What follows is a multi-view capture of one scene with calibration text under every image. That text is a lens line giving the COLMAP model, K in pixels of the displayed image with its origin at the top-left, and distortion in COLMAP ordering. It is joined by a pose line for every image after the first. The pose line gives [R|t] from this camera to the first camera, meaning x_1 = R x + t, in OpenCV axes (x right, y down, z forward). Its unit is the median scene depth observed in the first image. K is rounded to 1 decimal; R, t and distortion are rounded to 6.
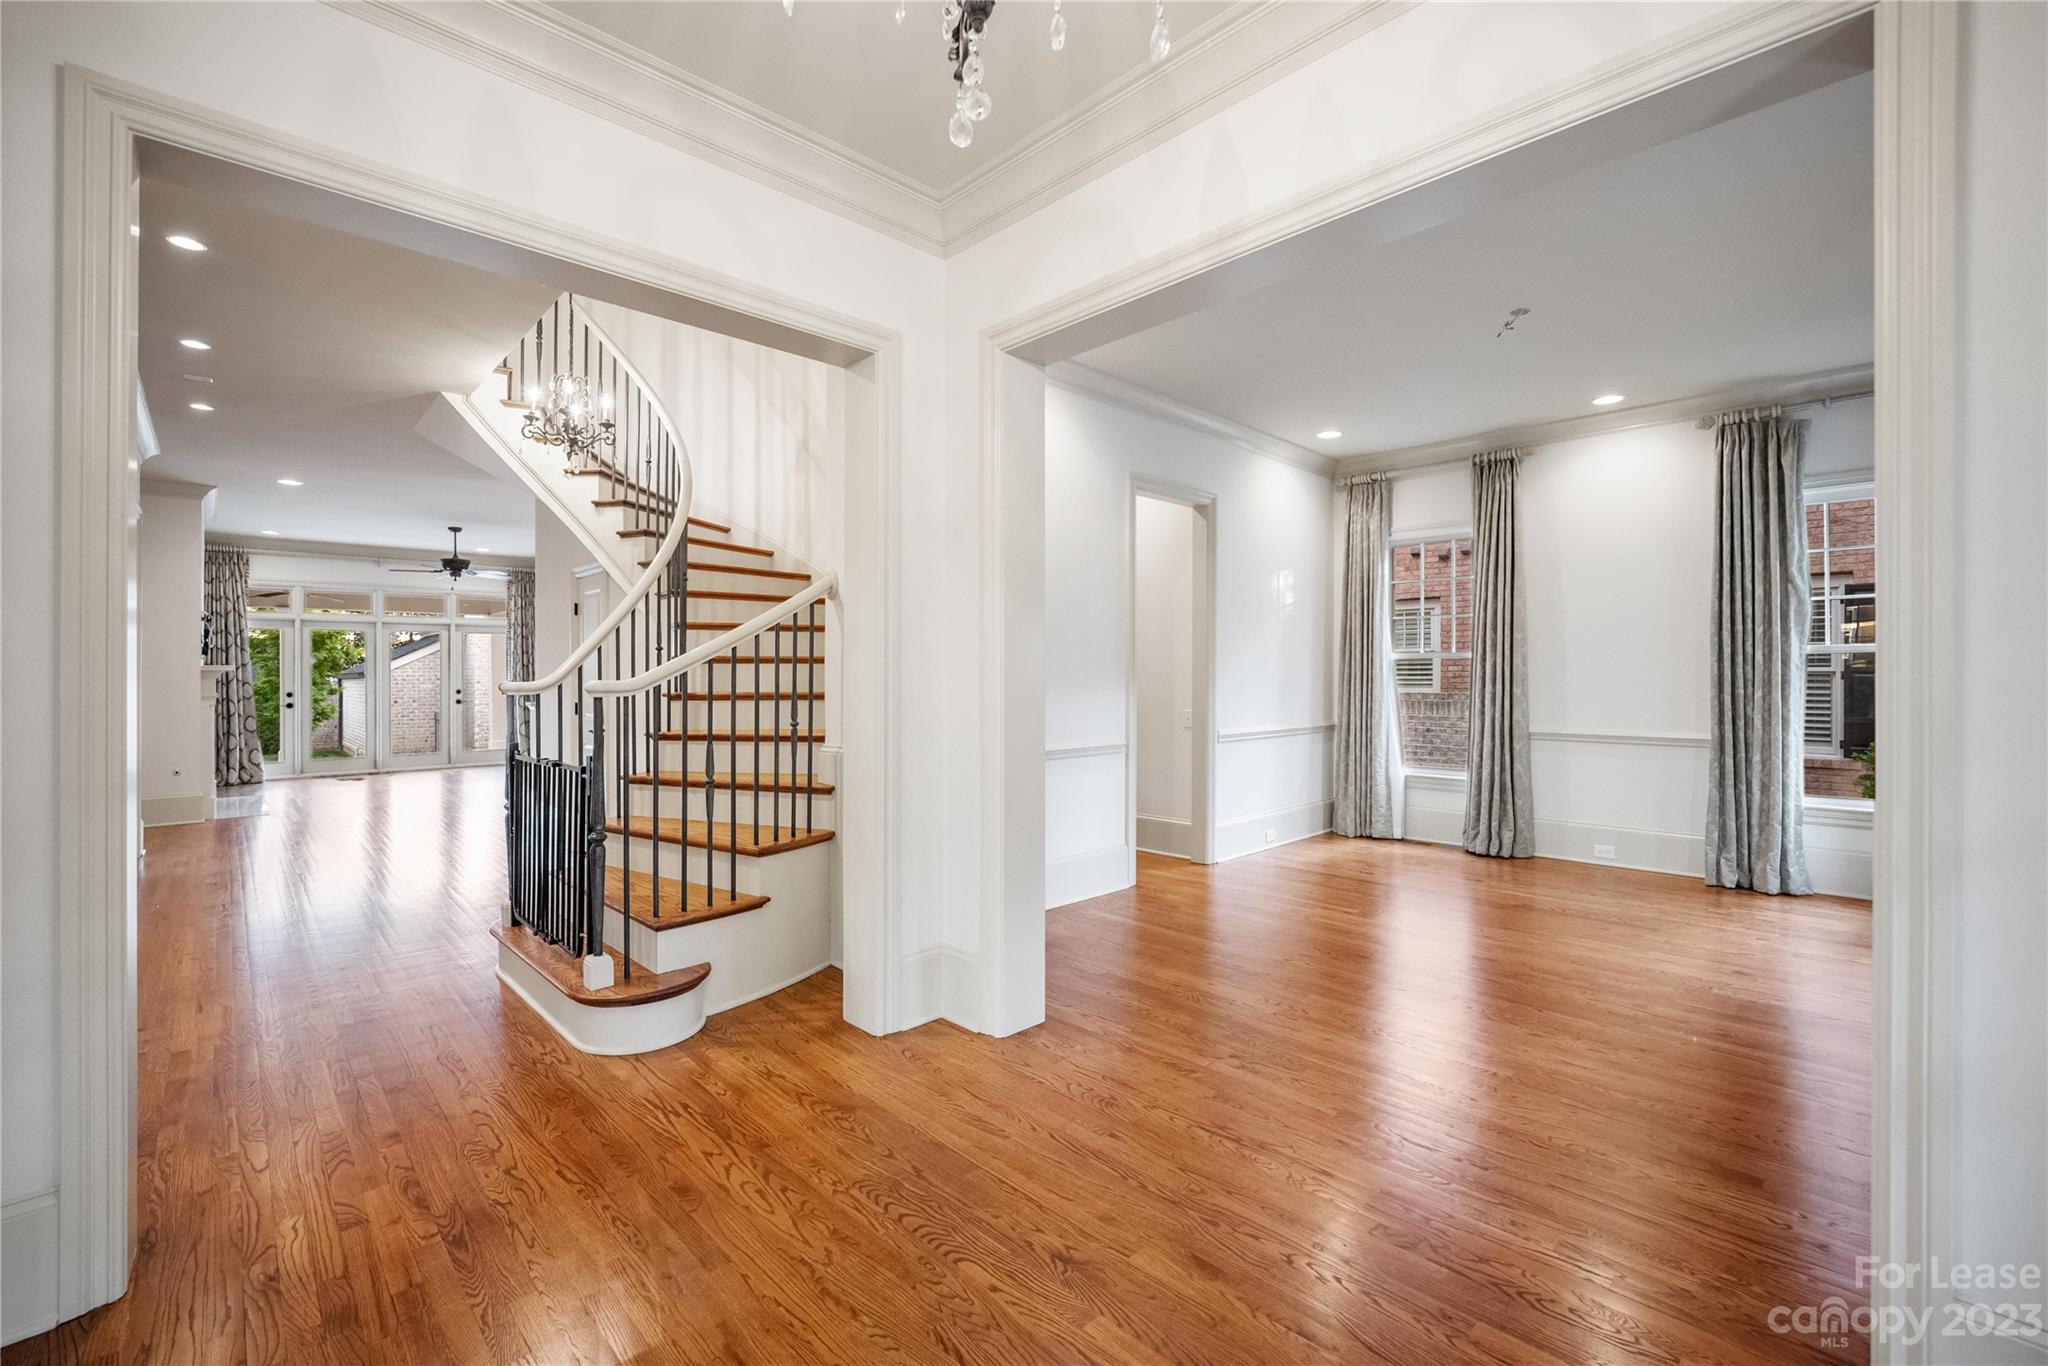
lens RADIAL K [[876.8, 0, 1030.9], [0, 876.8, 680.4], [0, 0, 1]] dist [-0.012230, -0.000971]
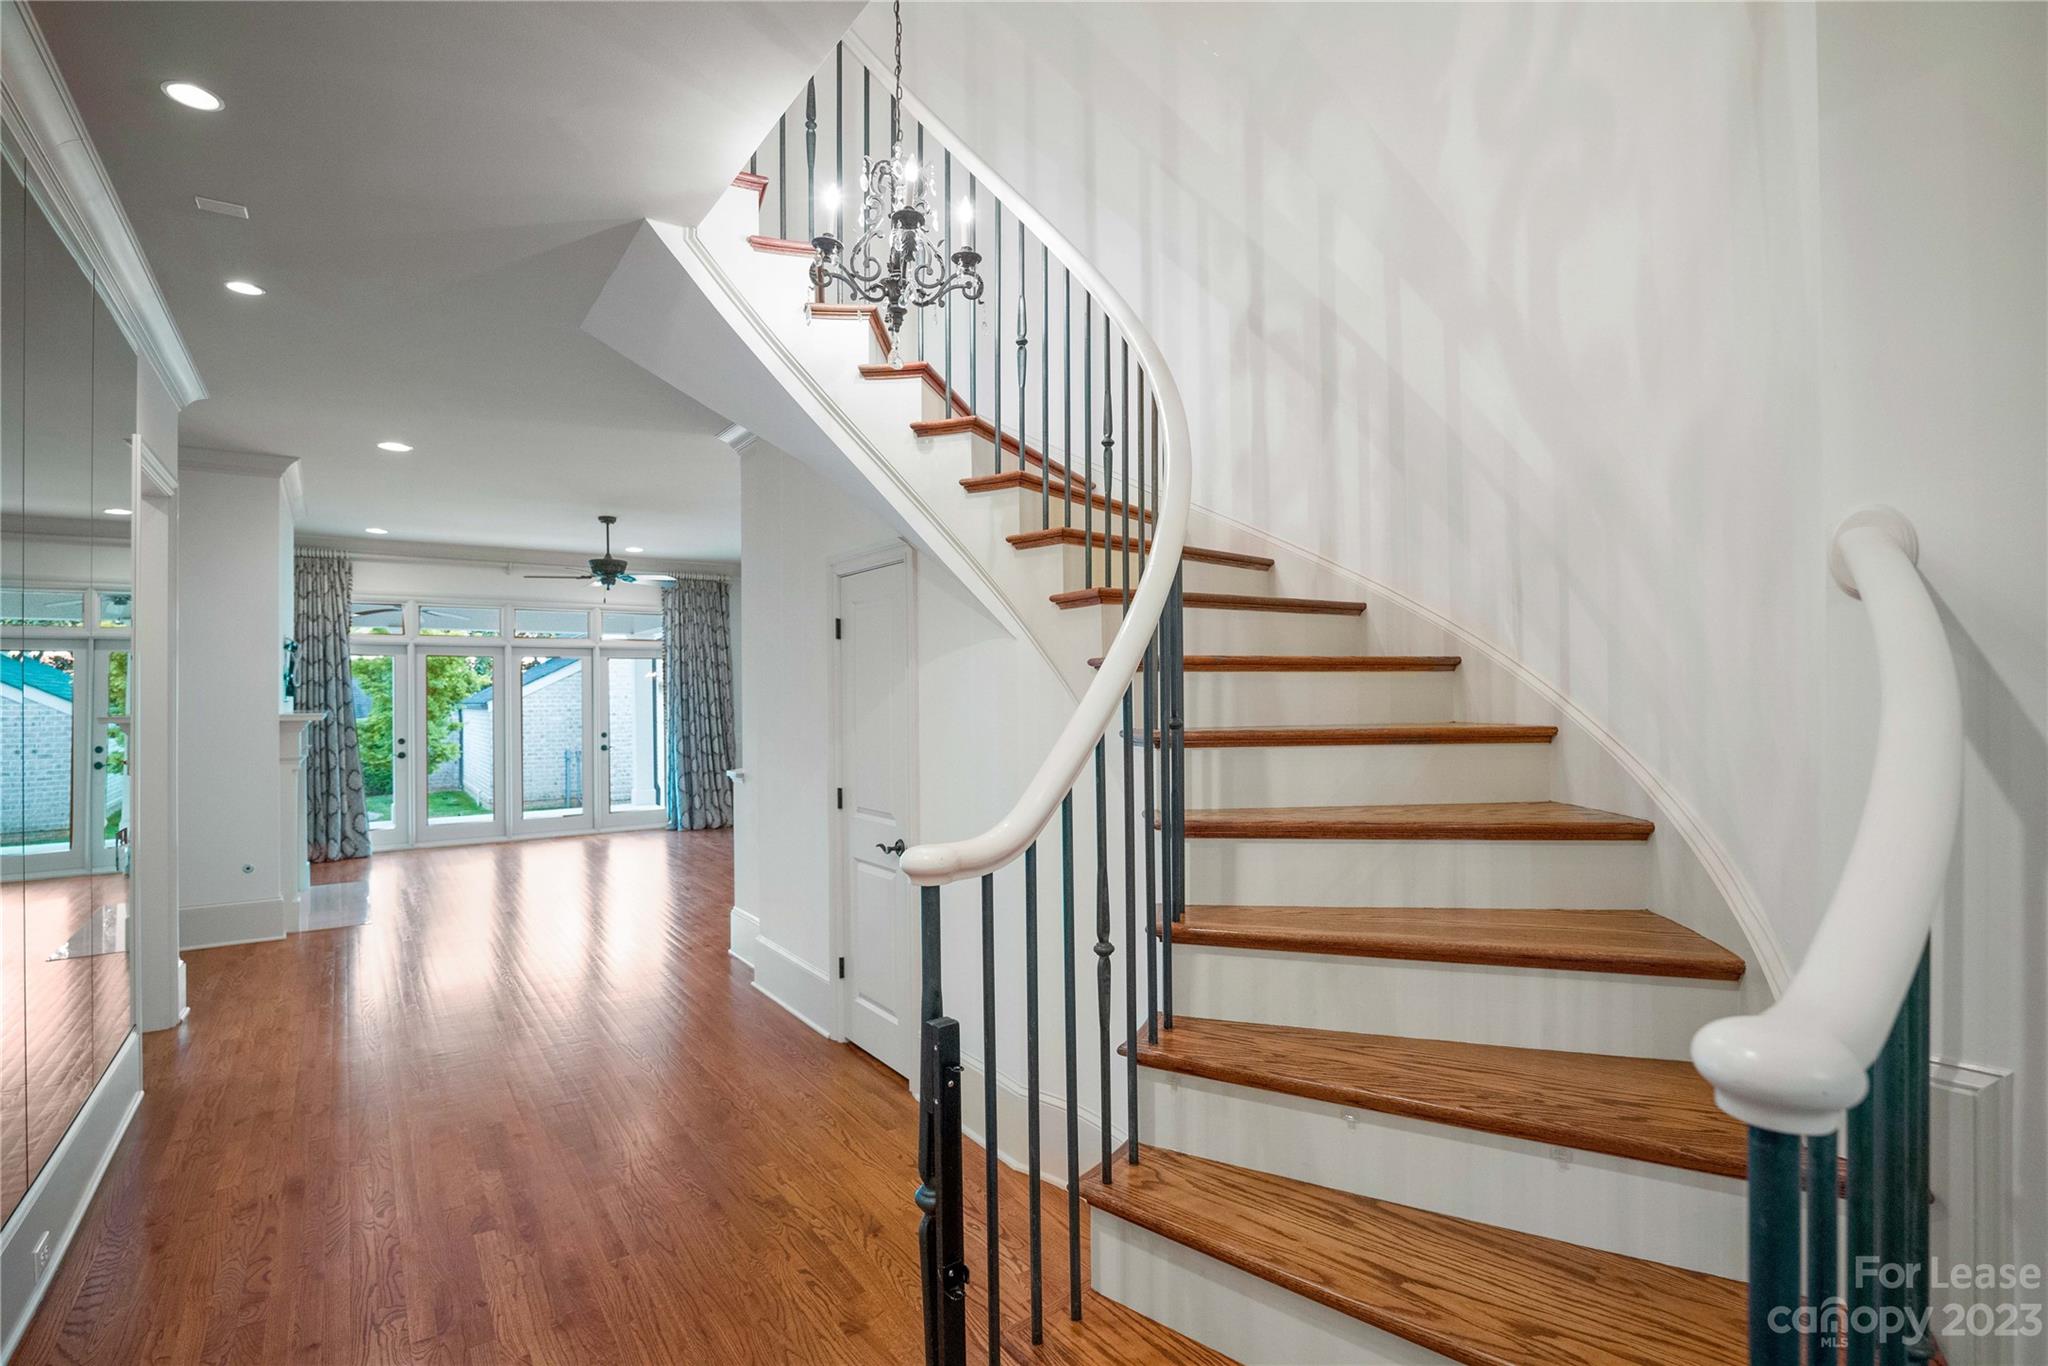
lens RADIAL K [[961.9, 0, 1031.5], [0, 961.9, 694.5], [0, 0, 1]] dist [0.000895, -0.001222]
pose [[0.991043, -0.004846, -0.133454, -0.356042], [0.004714, 0.999988, -0.001302, -0.041717], [0.133459, 0.000661, 0.991054, 0.437945]]
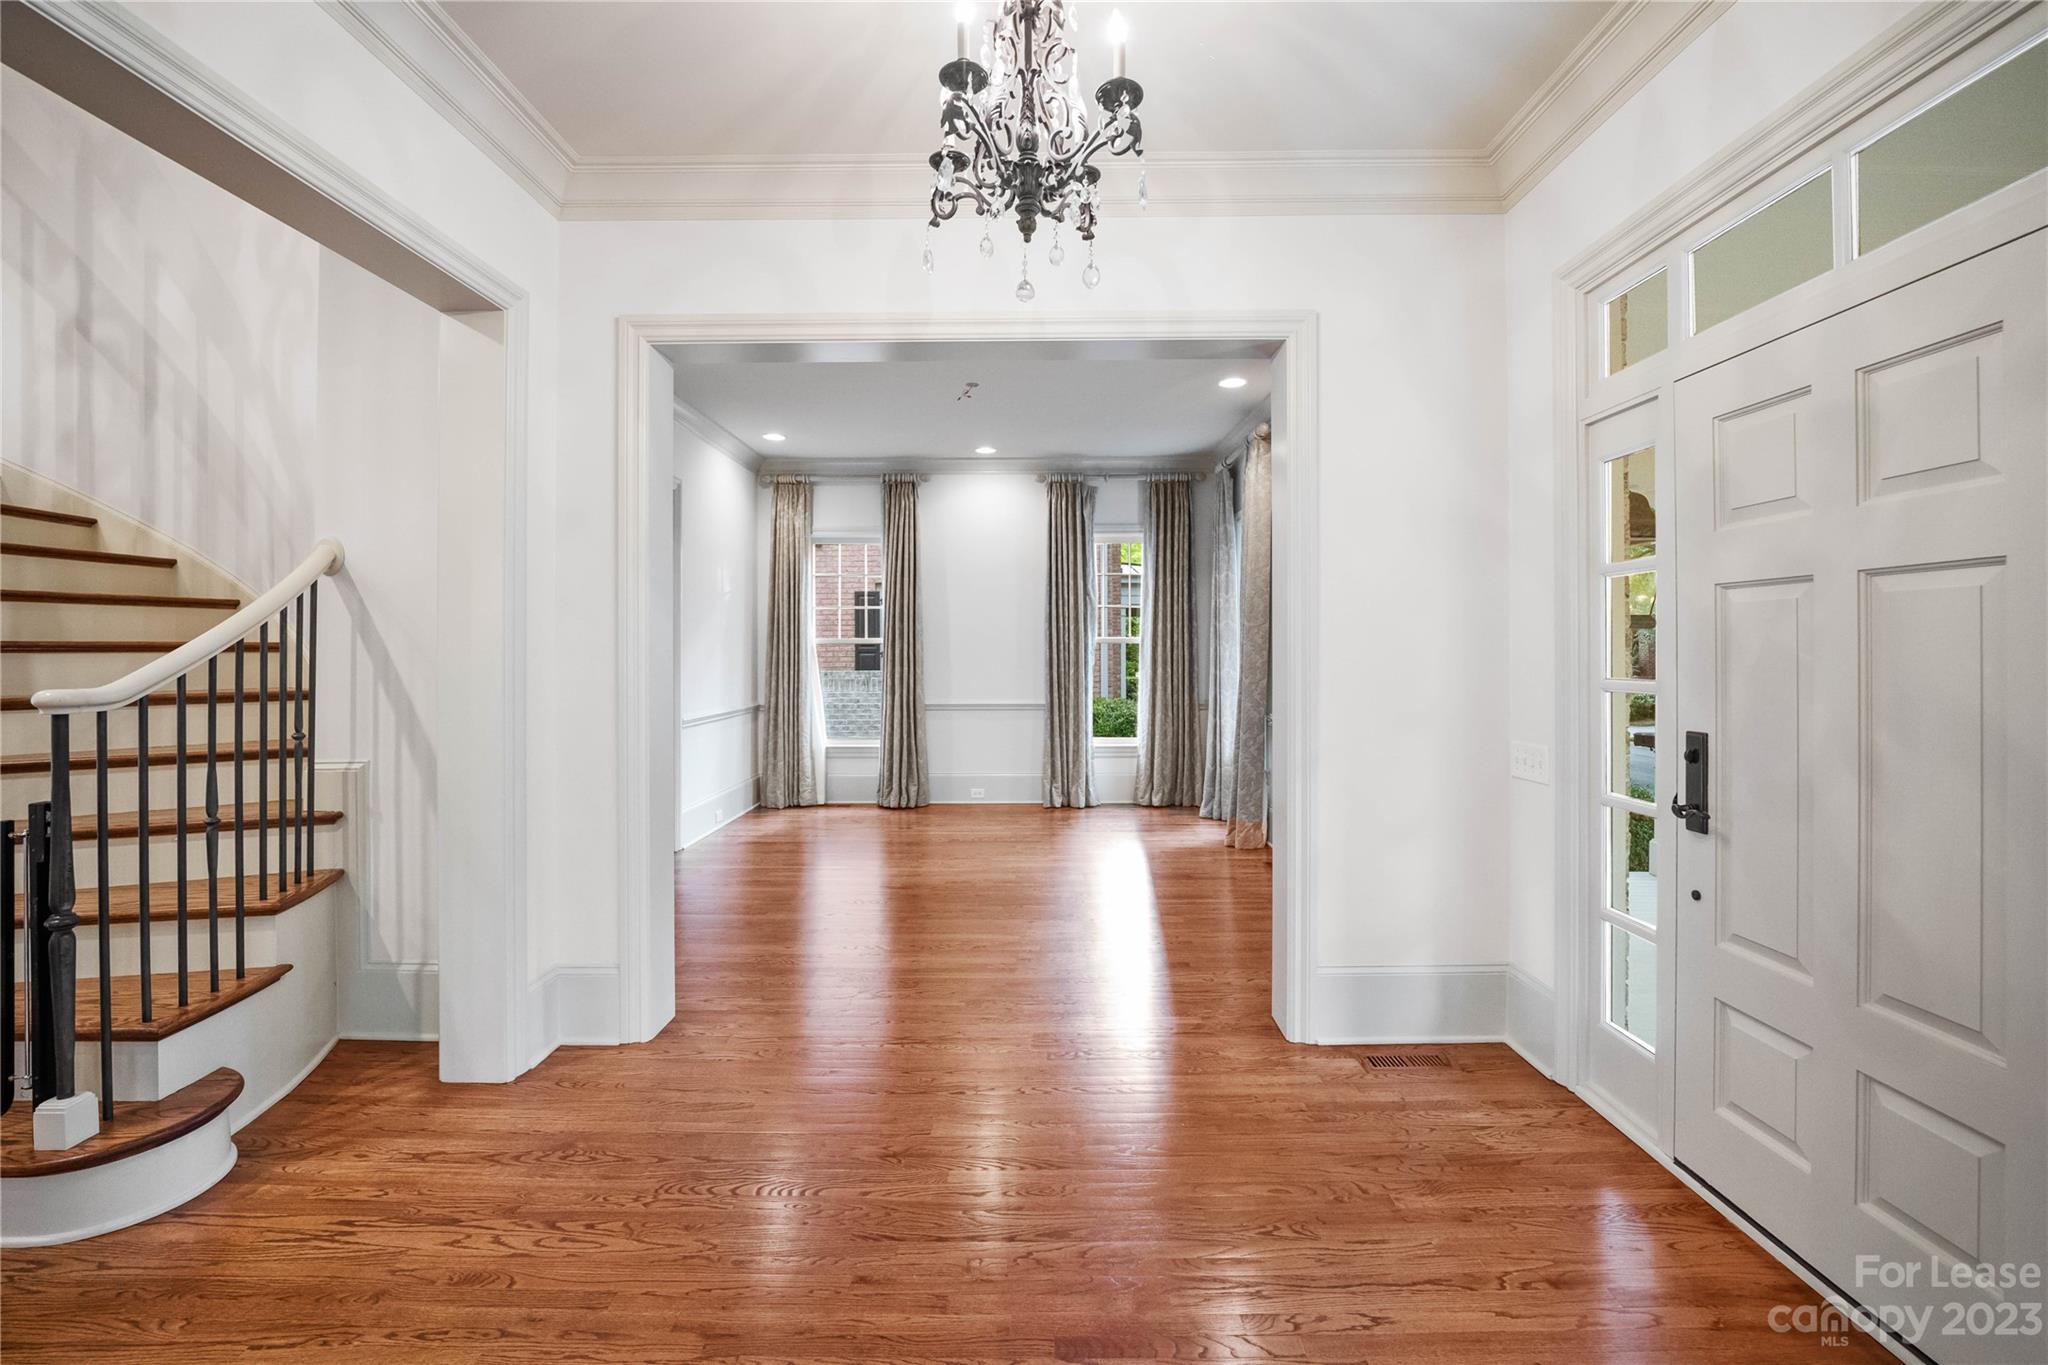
lens RADIAL K [[910.4, 0, 1035.7], [0, 910.4, 647.3], [0, 0, 1]] dist [-0.014585, 0.000107]
pose [[0.694739, 0.000500, 0.719261, -0.272590], [0.005206, 0.999970, -0.005723, -0.014441], [-0.719243, 0.007721, 0.694716, -0.012076]]
